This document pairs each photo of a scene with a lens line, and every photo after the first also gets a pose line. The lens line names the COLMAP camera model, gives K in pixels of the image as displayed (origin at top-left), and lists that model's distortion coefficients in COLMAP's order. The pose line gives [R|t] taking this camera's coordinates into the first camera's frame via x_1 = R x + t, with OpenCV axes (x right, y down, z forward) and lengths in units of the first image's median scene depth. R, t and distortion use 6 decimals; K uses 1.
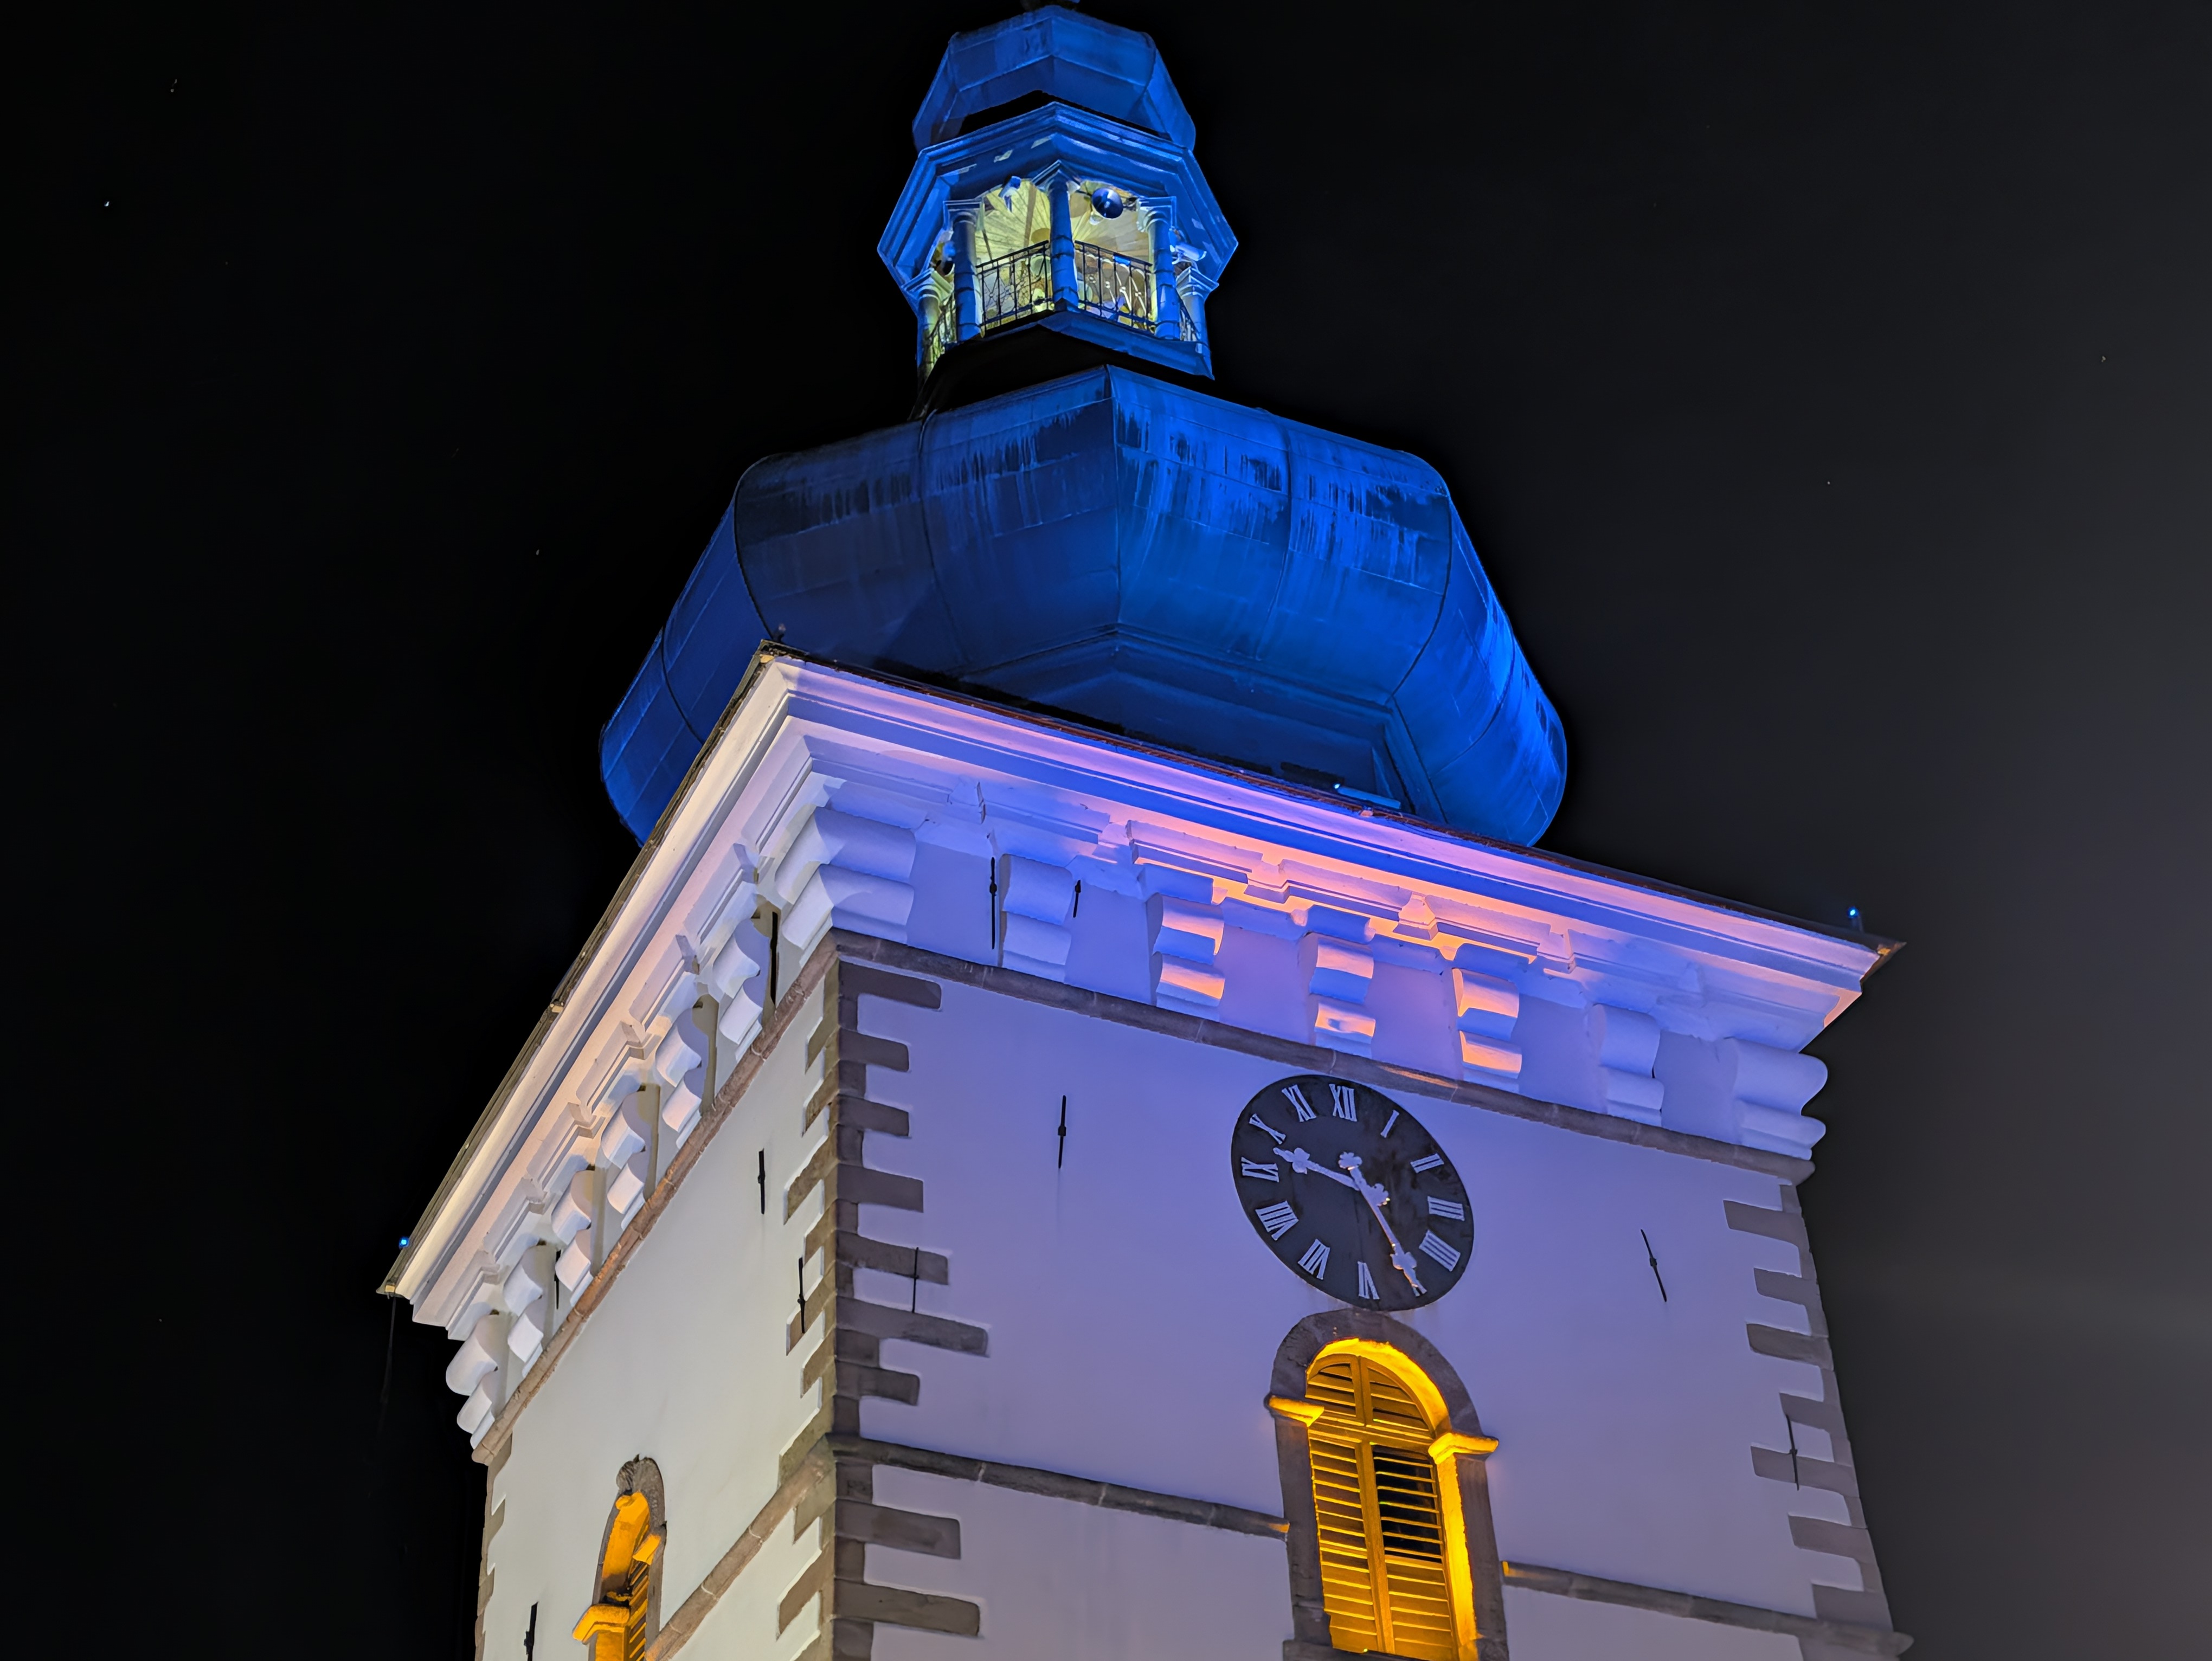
lens RADIAL K [[3391.1, 0, 1095.7], [0, 3391.1, 819.6], [0, 0, 1]] dist [0.213409, -0.932461]
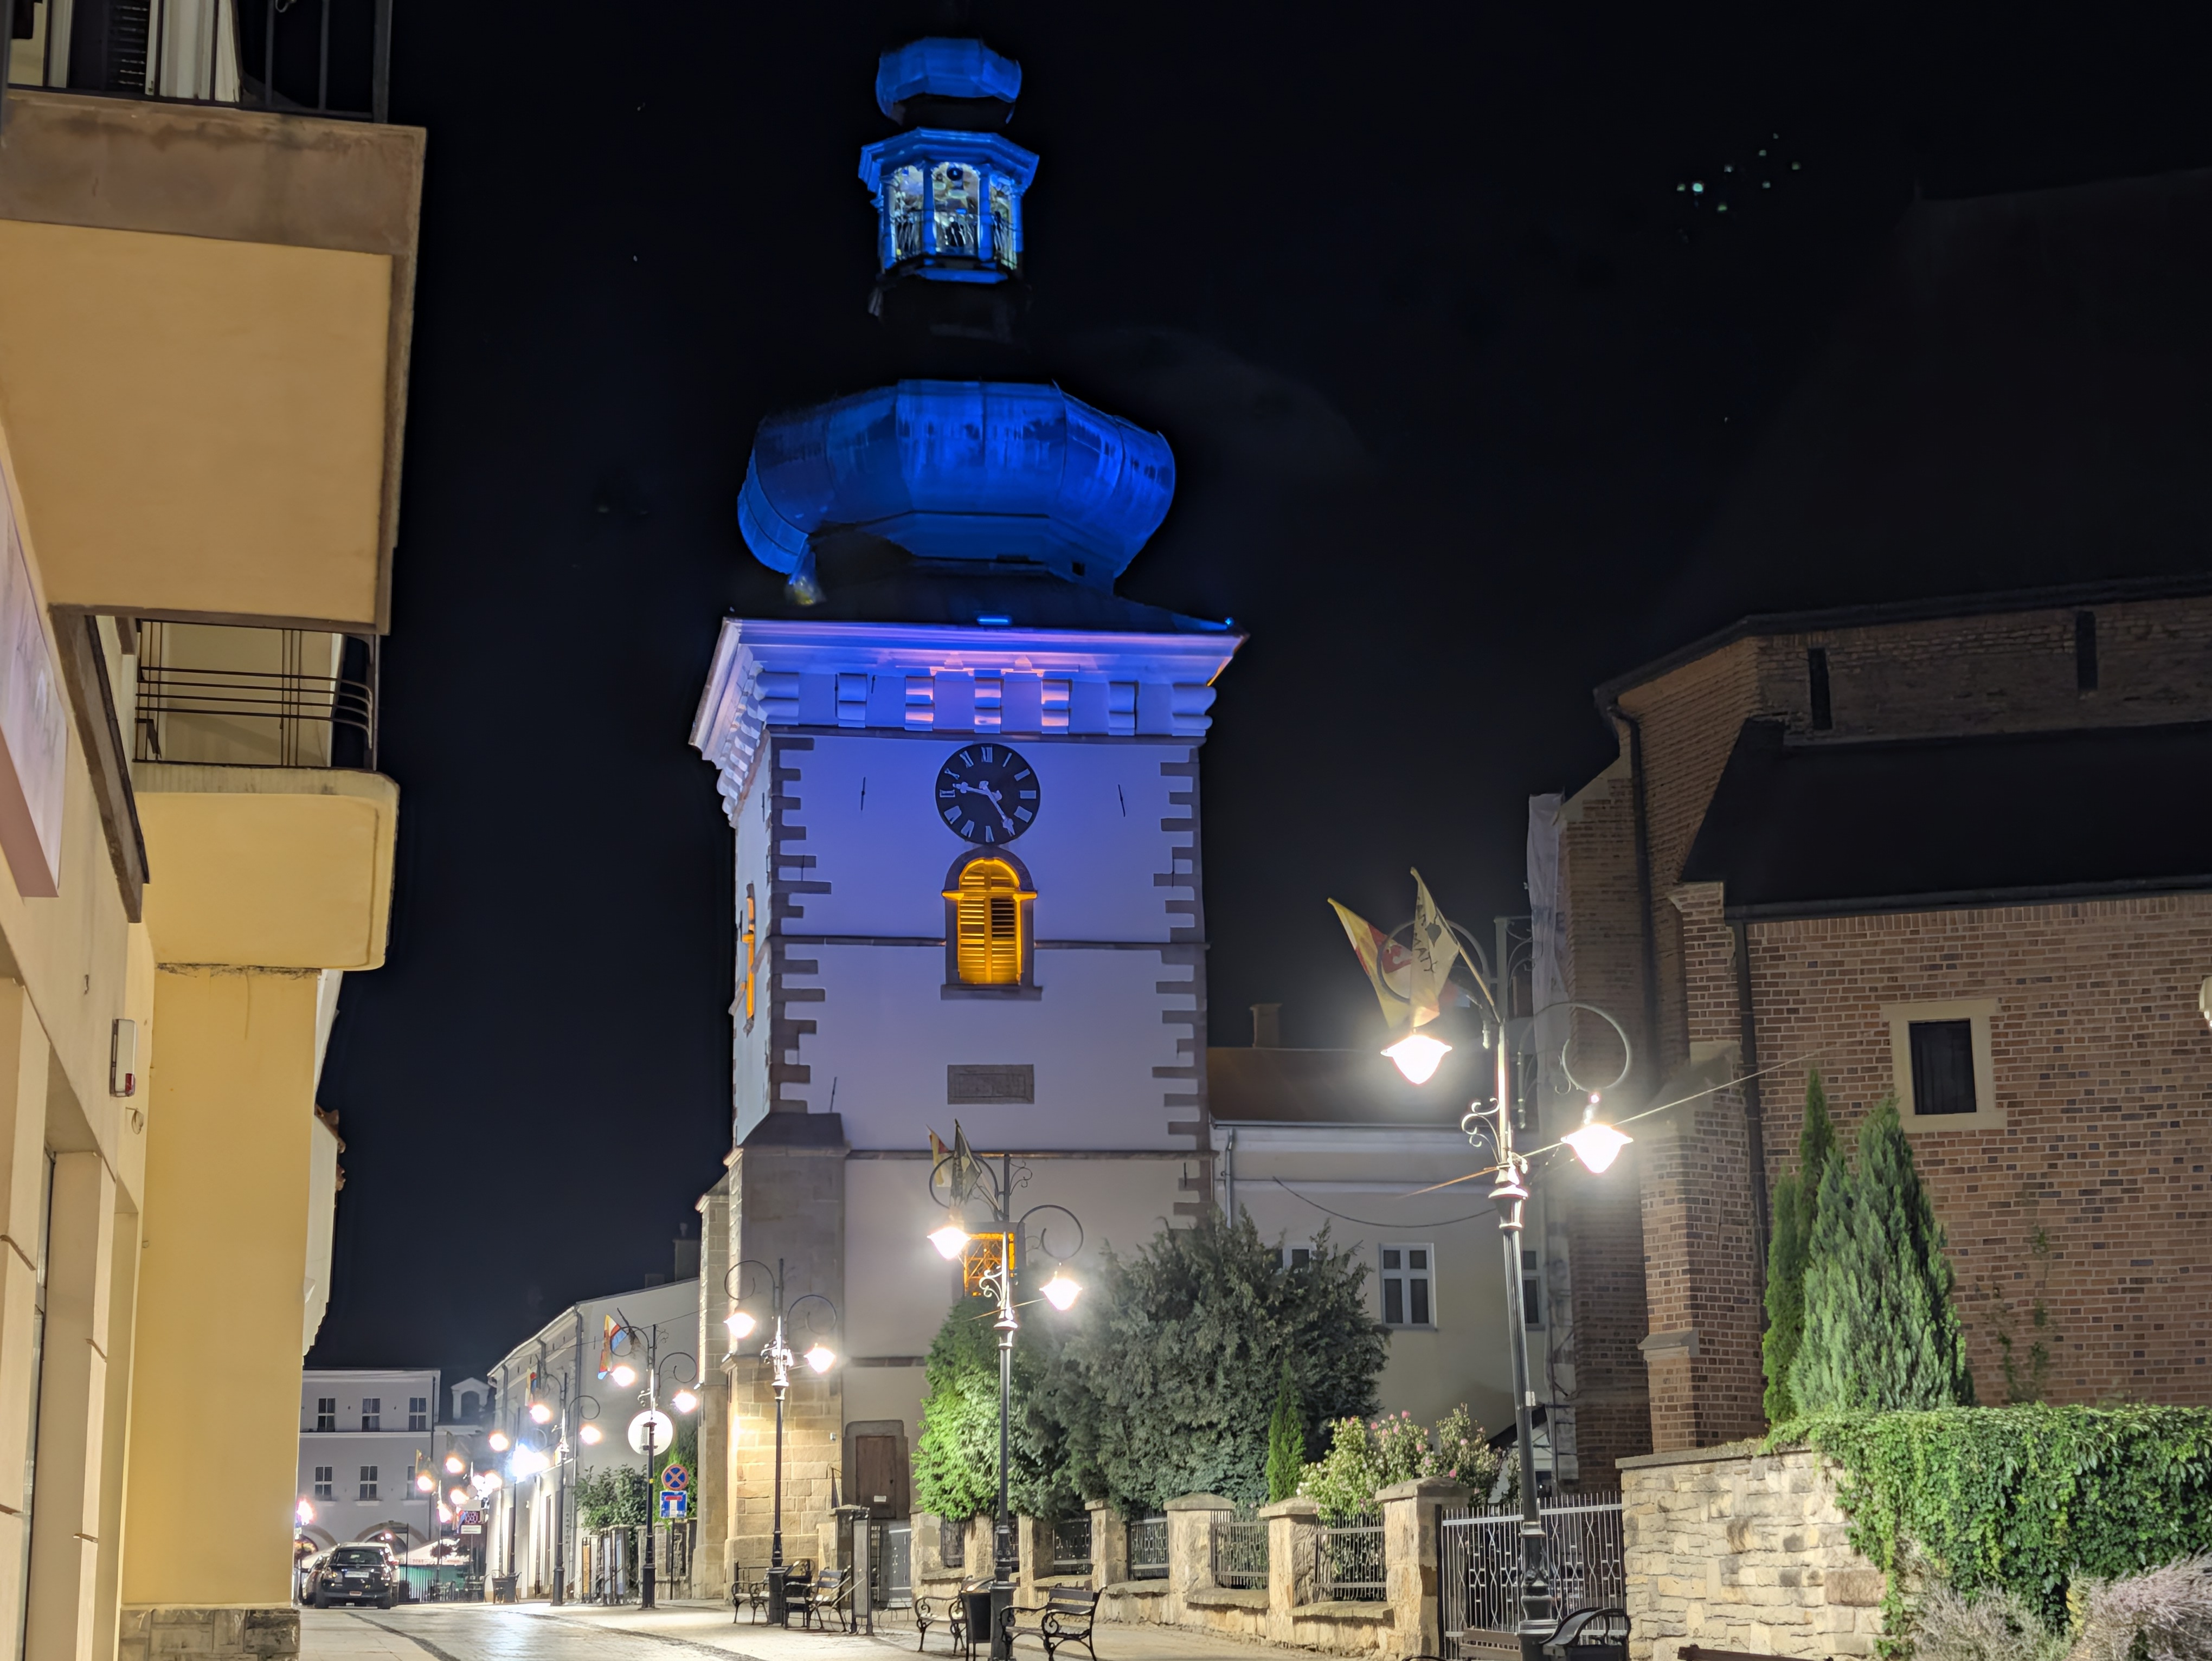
lens RADIAL K [[3391.9, 0, 1122.3], [0, 3391.9, 837.8], [0, 0, 1]] dist [0.156553, -0.158677]
pose [[0.970231, -0.034569, -0.239700, 0.670947], [0.136308, 0.896052, 0.422506, -0.792062], [0.200178, -0.442602, 0.874090, -1.048667]]
